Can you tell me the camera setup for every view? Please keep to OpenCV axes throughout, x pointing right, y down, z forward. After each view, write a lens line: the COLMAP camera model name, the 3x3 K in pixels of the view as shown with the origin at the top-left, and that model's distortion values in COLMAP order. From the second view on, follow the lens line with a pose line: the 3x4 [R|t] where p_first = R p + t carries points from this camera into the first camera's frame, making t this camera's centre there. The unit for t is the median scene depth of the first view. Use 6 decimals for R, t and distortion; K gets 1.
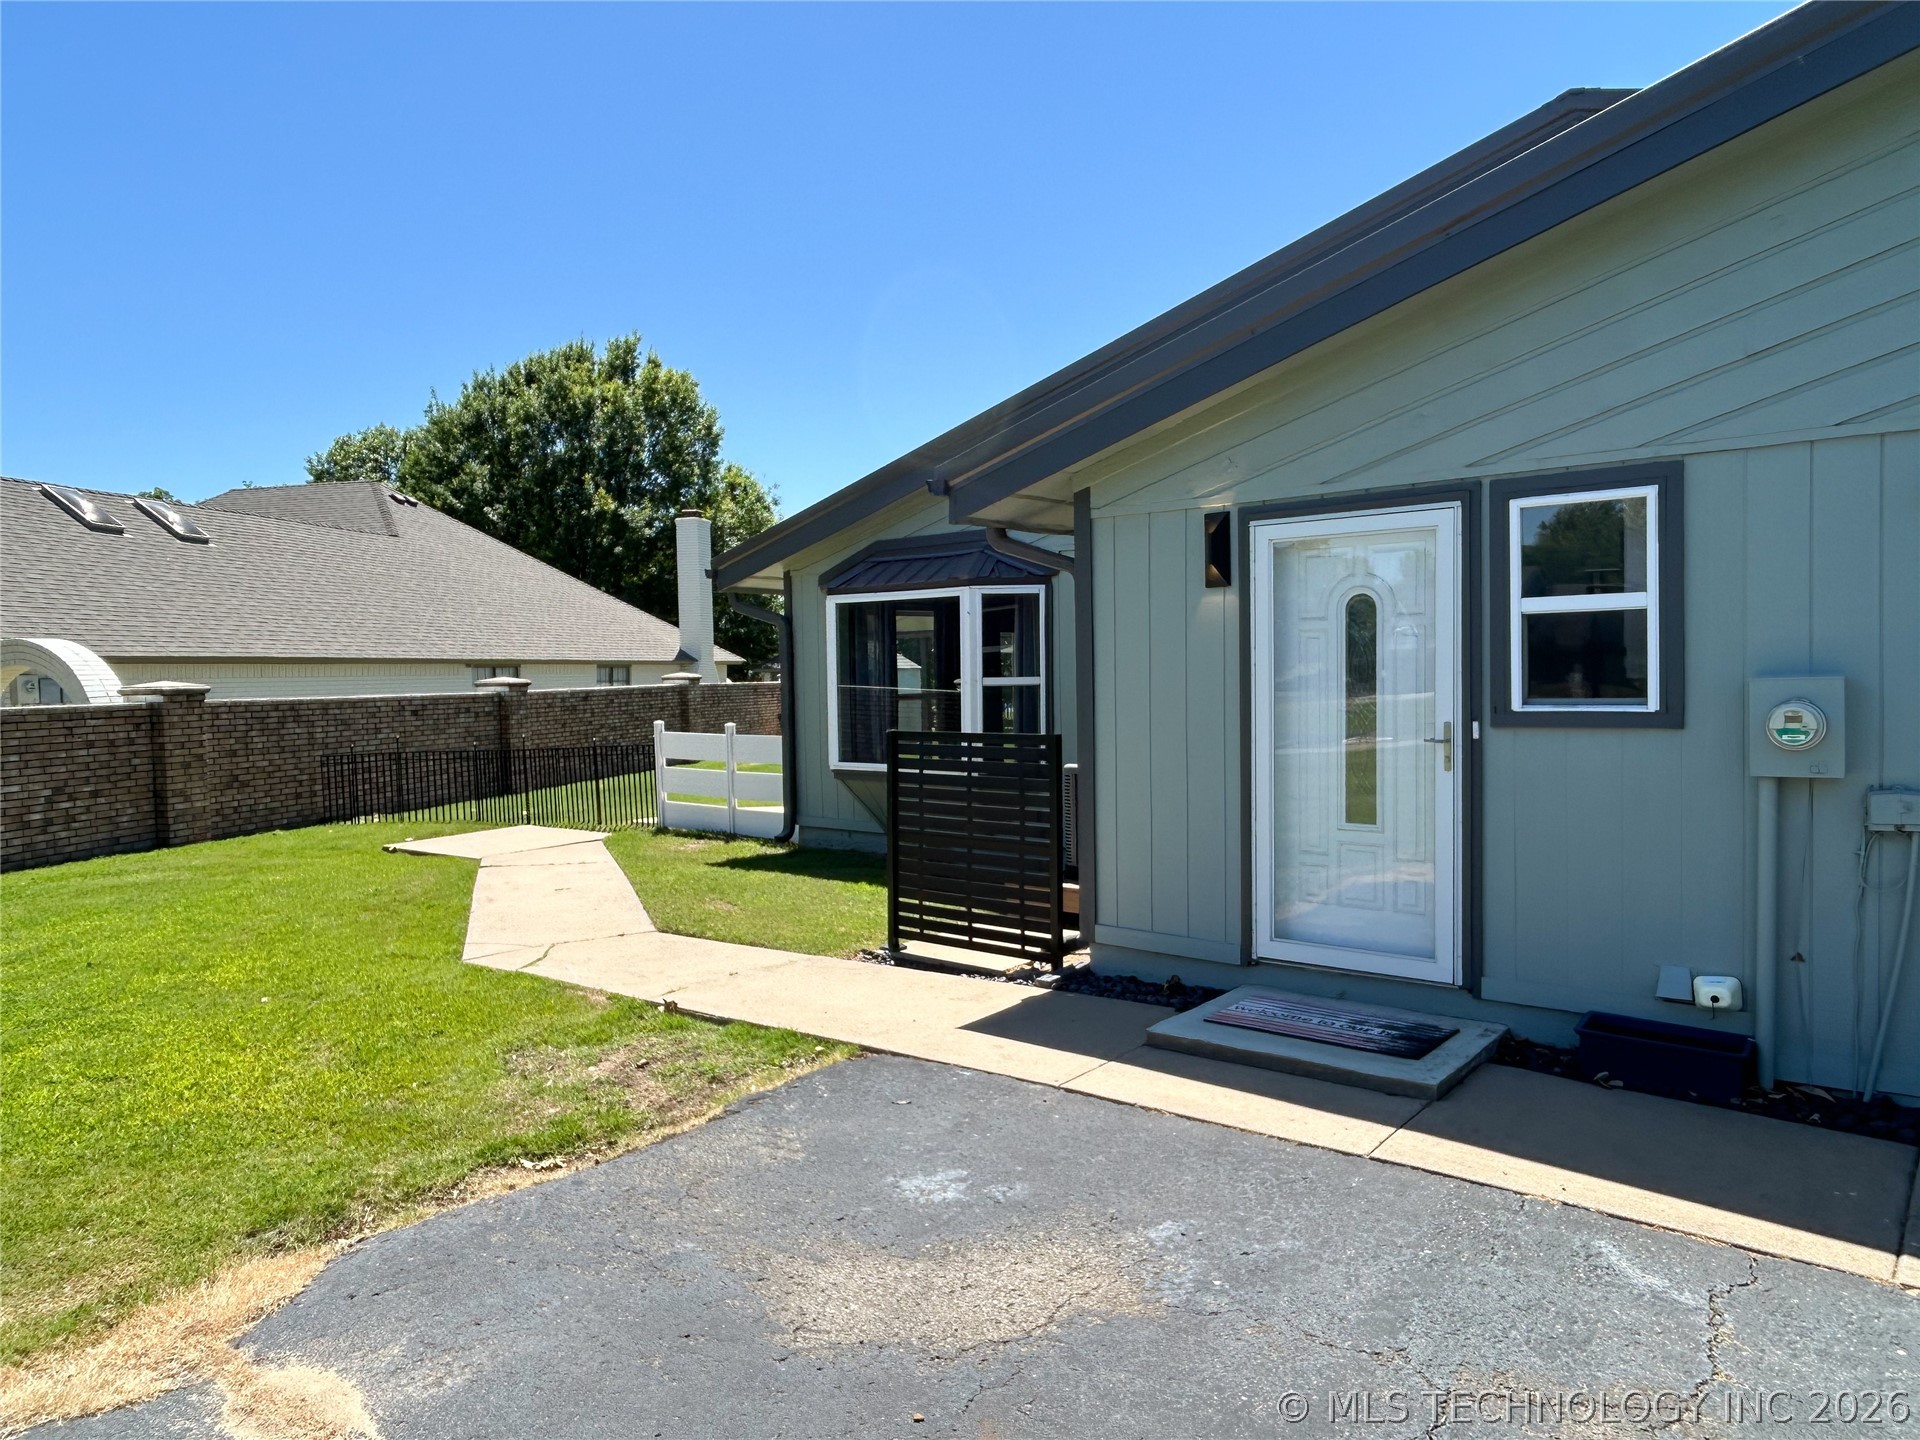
lens RADIAL K [[1265.9, 0, 955.2], [0, 1265.9, 722.8], [0, 0, 1]] dist [0.007790, 0.000863]
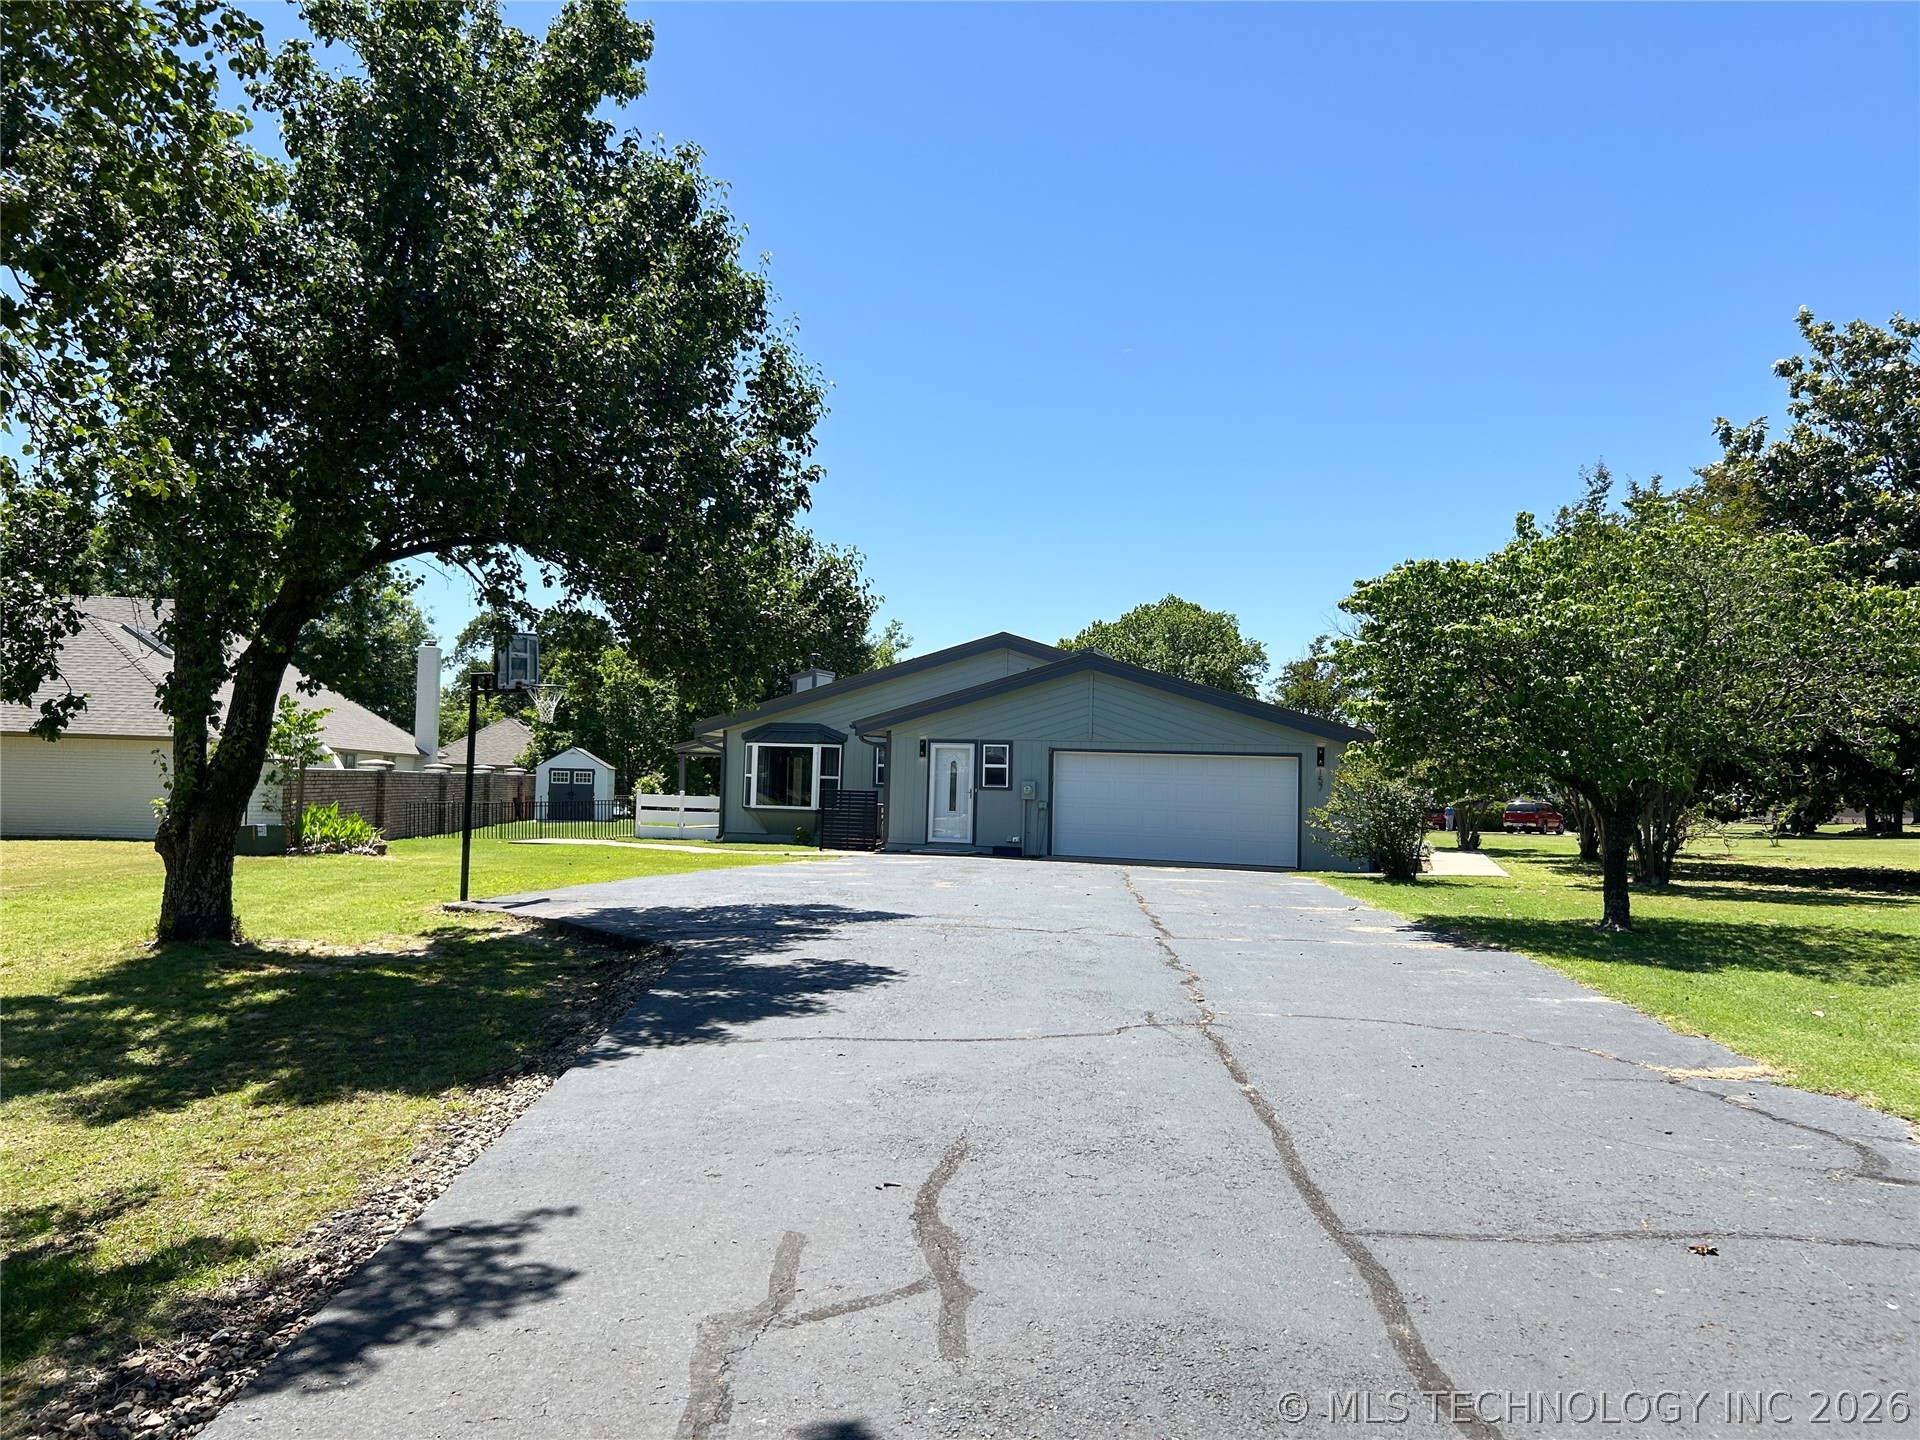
lens RADIAL K [[1493.2, 0, 961.5], [0, 1493.2, 720.5], [0, 0, 1]] dist [0.009732, 0.004325]
pose [[0.928437, 0.057965, 0.366939, -1.616668], [-0.027685, 0.995801, -0.087258, 0.219935], [-0.370456, 0.070855, 0.926144, -3.955367]]
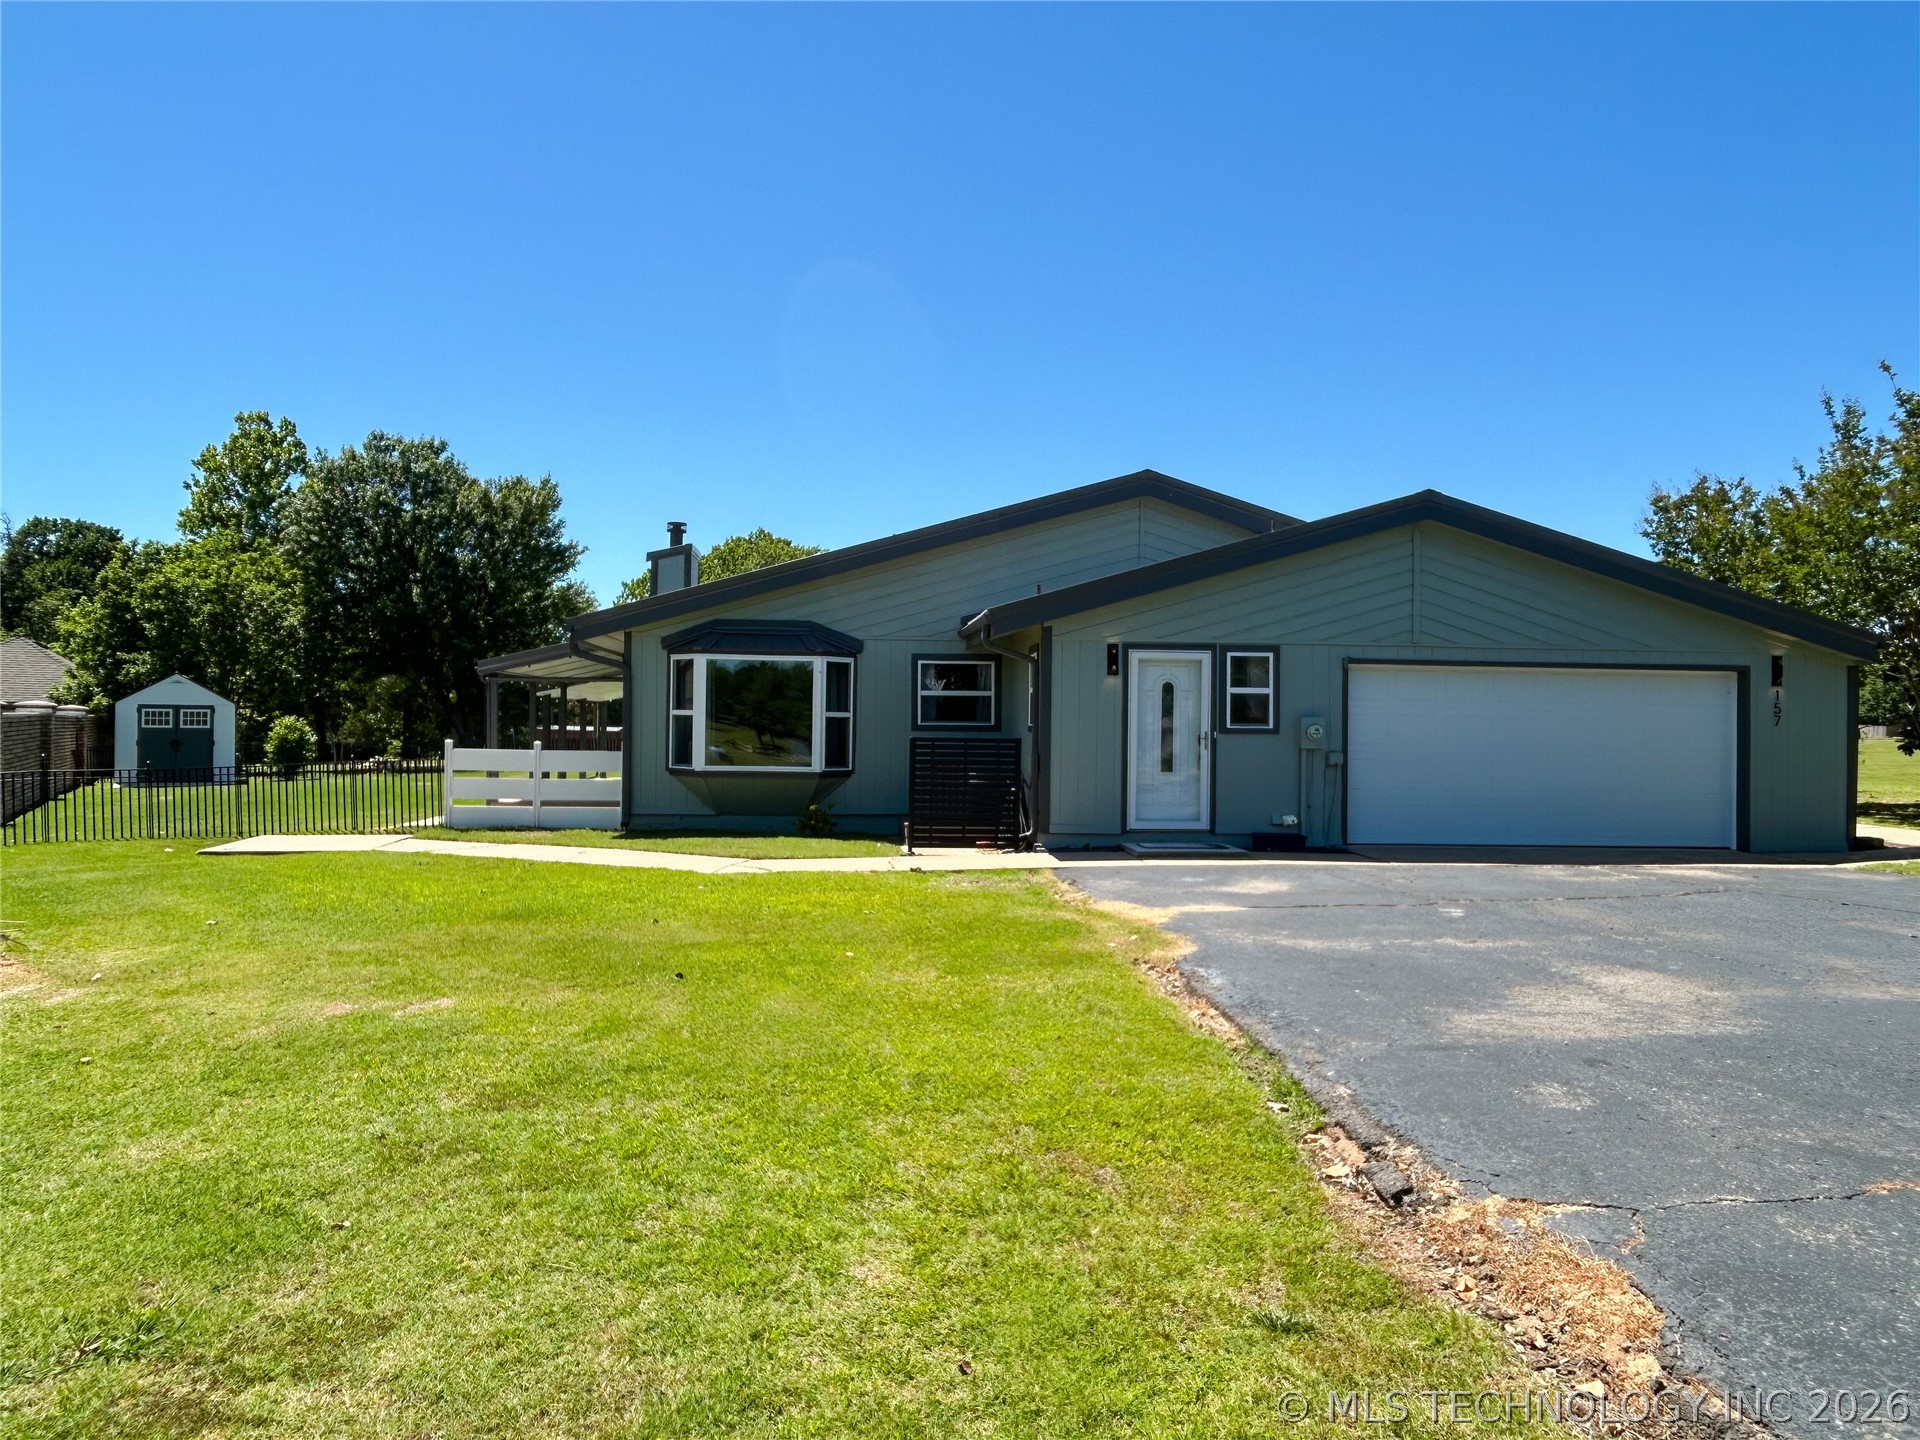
lens RADIAL K [[1265.9, 0, 952.9], [0, 1265.9, 718.7], [0, 0, 1]] dist [0.007790, 0.000863]
pose [[0.725902, 0.028478, 0.687208, -1.706093], [0.004097, 0.998946, -0.045724, 0.085408], [-0.687786, 0.036007, 0.725020, -0.535509]]
